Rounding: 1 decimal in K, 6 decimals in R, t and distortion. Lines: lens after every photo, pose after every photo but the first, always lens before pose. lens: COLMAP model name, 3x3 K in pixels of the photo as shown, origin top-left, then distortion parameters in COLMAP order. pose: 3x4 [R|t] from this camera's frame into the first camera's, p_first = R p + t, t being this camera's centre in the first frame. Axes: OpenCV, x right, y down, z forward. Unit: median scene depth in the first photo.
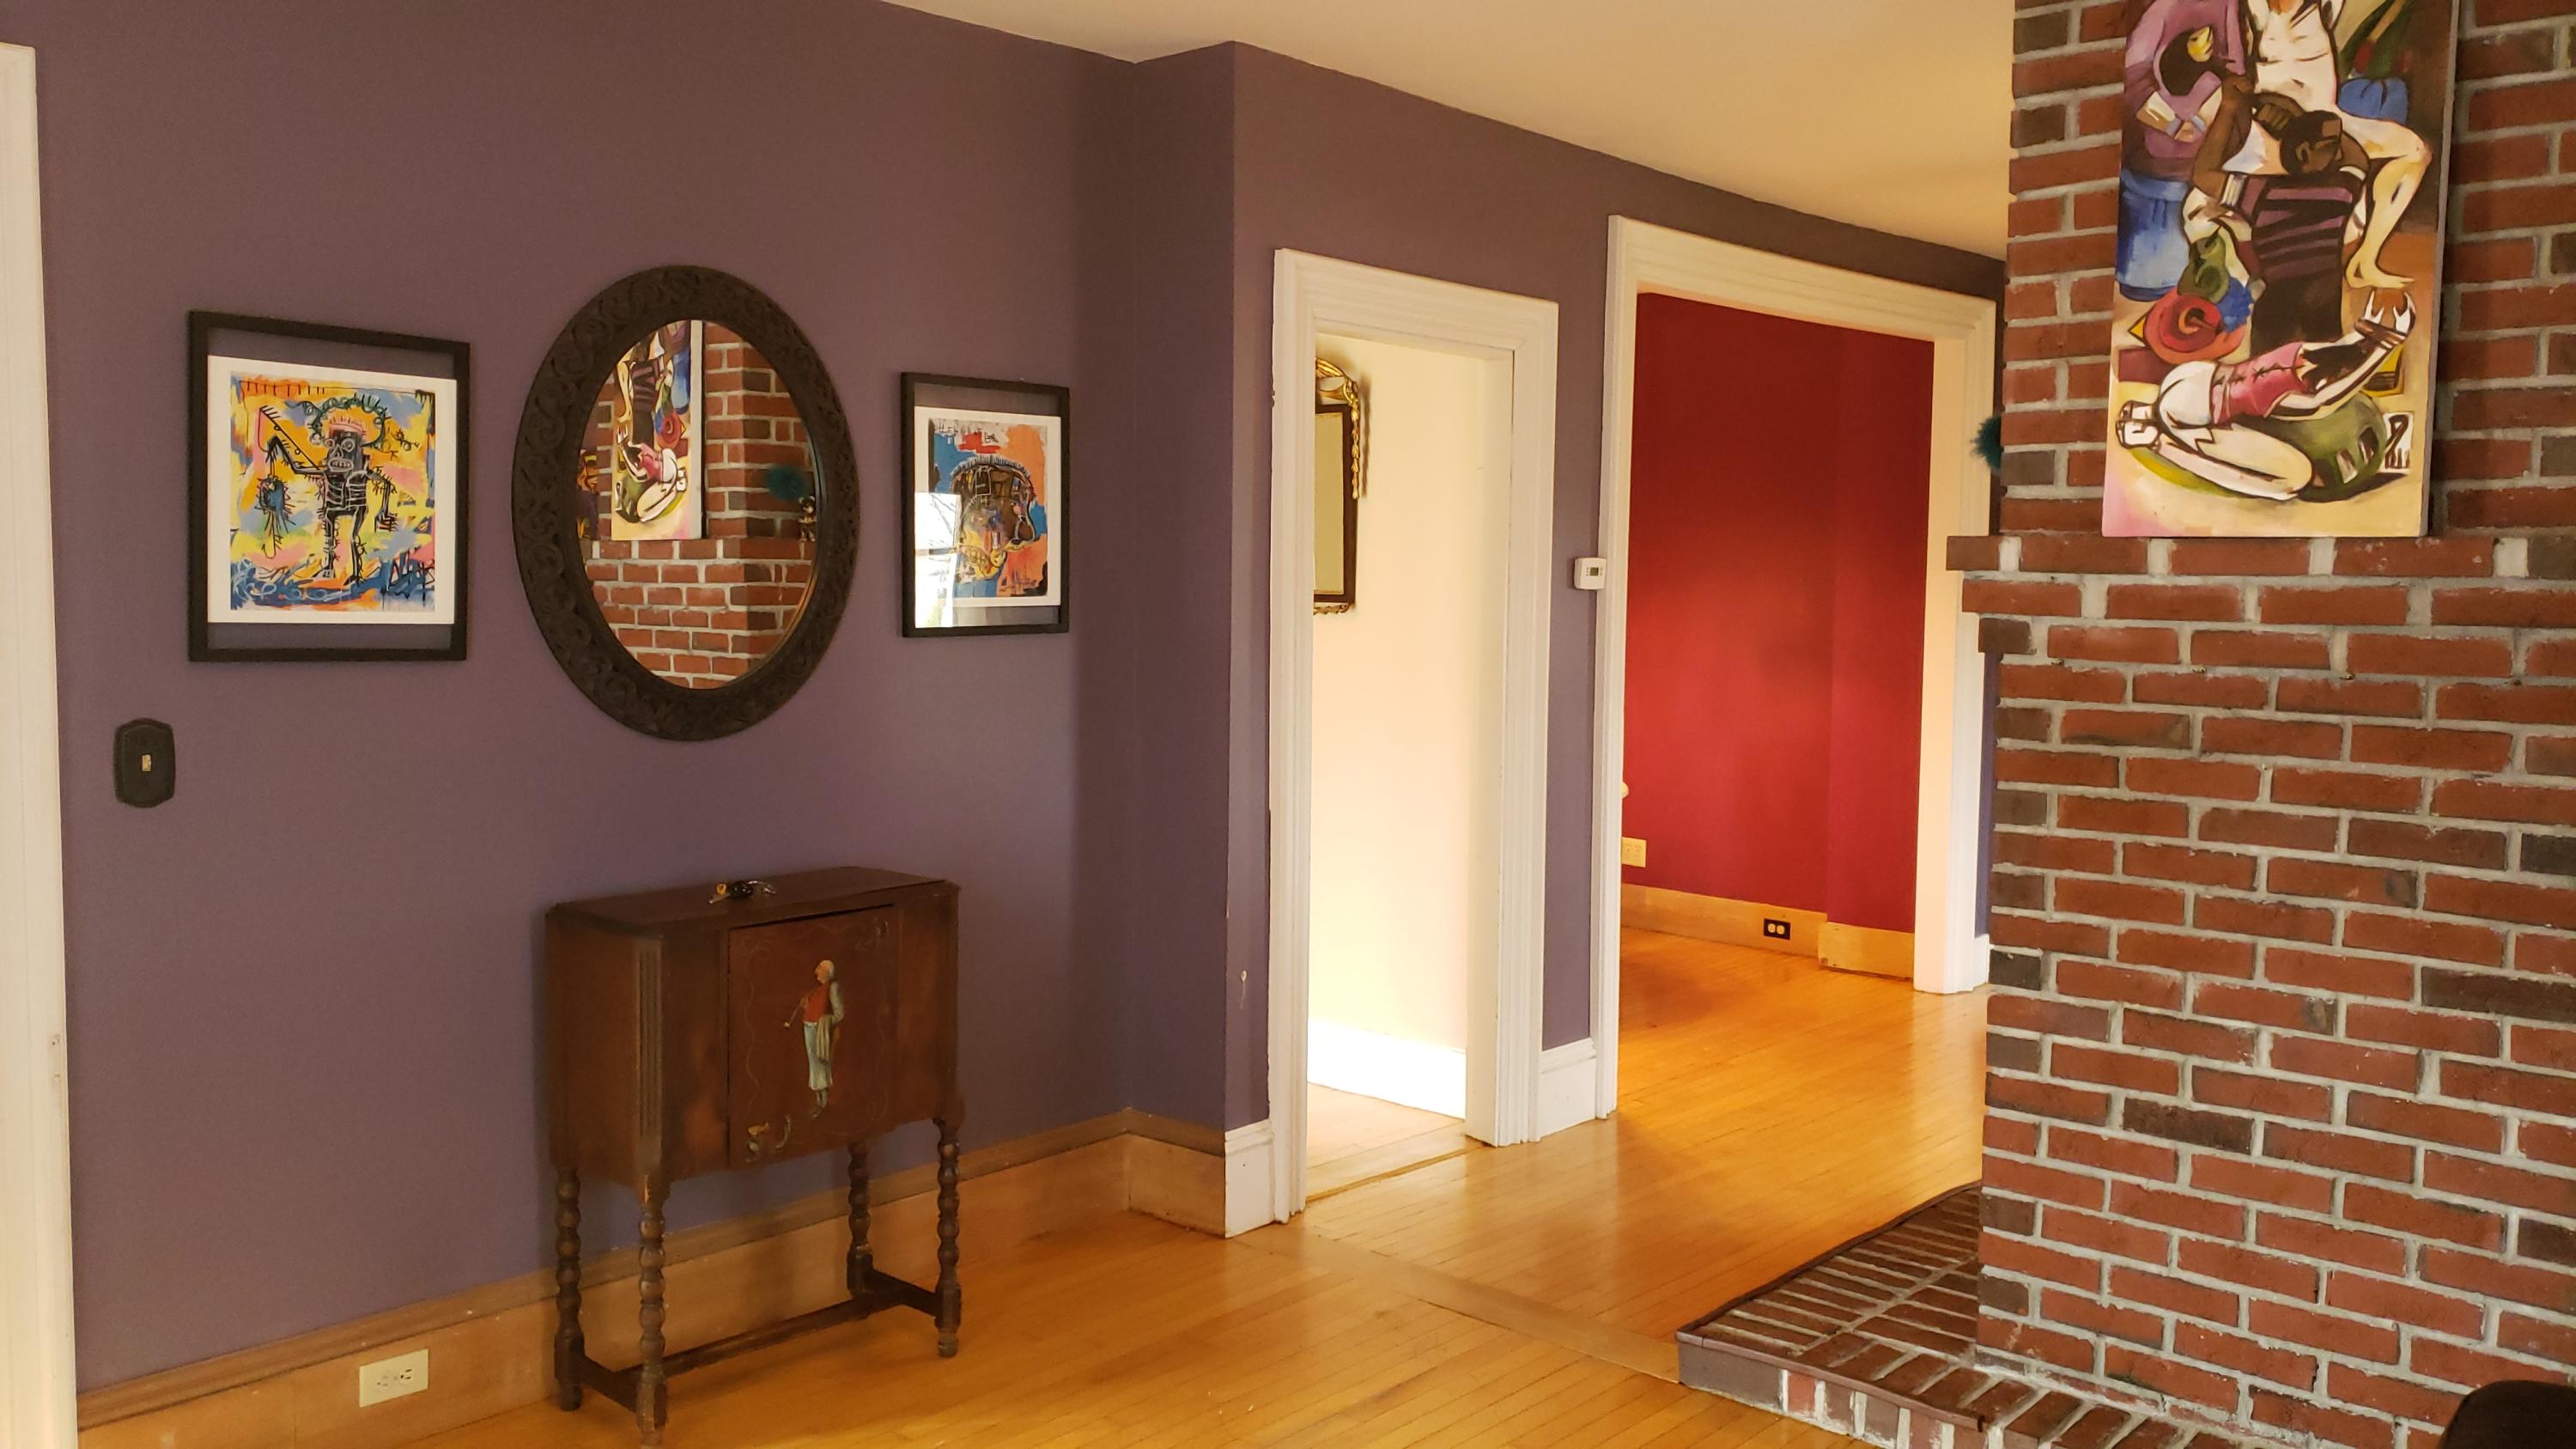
lens RADIAL K [[2022.0, 0, 1270.4], [0, 2022.0, 709.8], [0, 0, 1]] dist [0.025313, -0.000850]
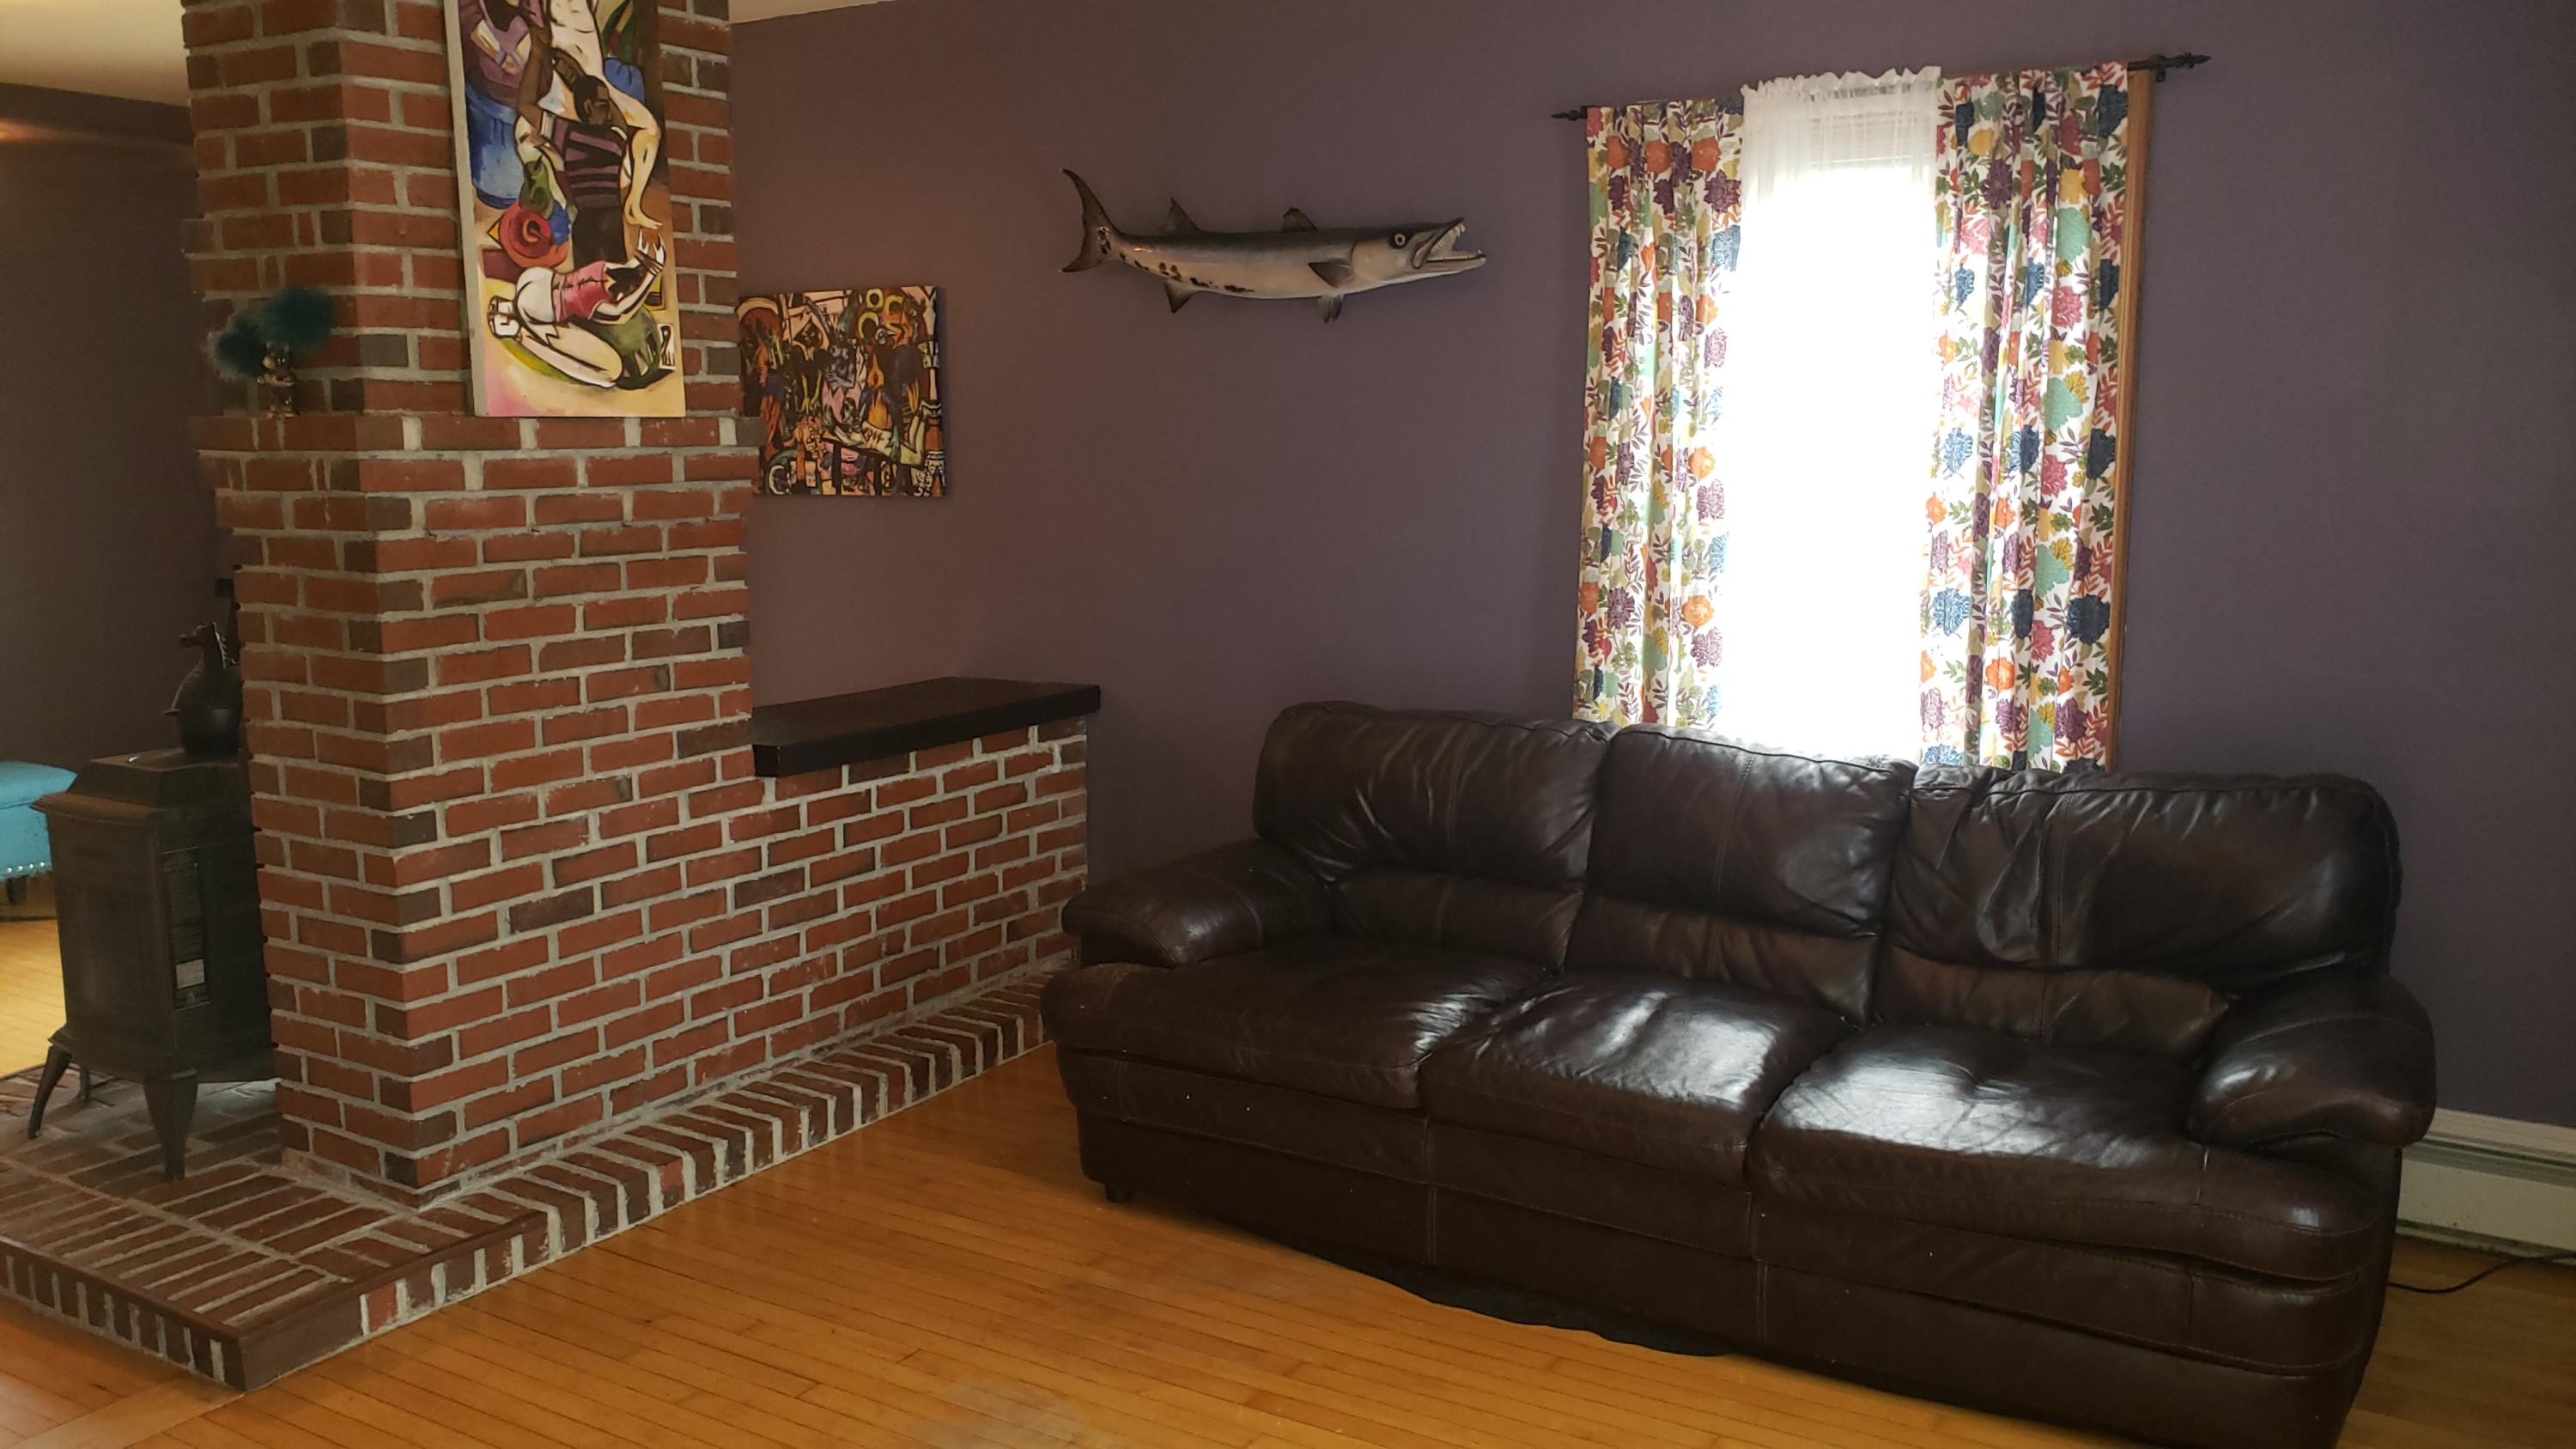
lens RADIAL K [[2022.0, 0, 1274.4], [0, 2022.0, 732.7], [0, 0, 1]] dist [0.025313, -0.000850]
pose [[-0.174813, -0.156798, 0.972036, -0.812155], [0.082498, 0.981434, 0.173150, -0.074825], [-0.981139, 0.110460, -0.158632, 0.797763]]
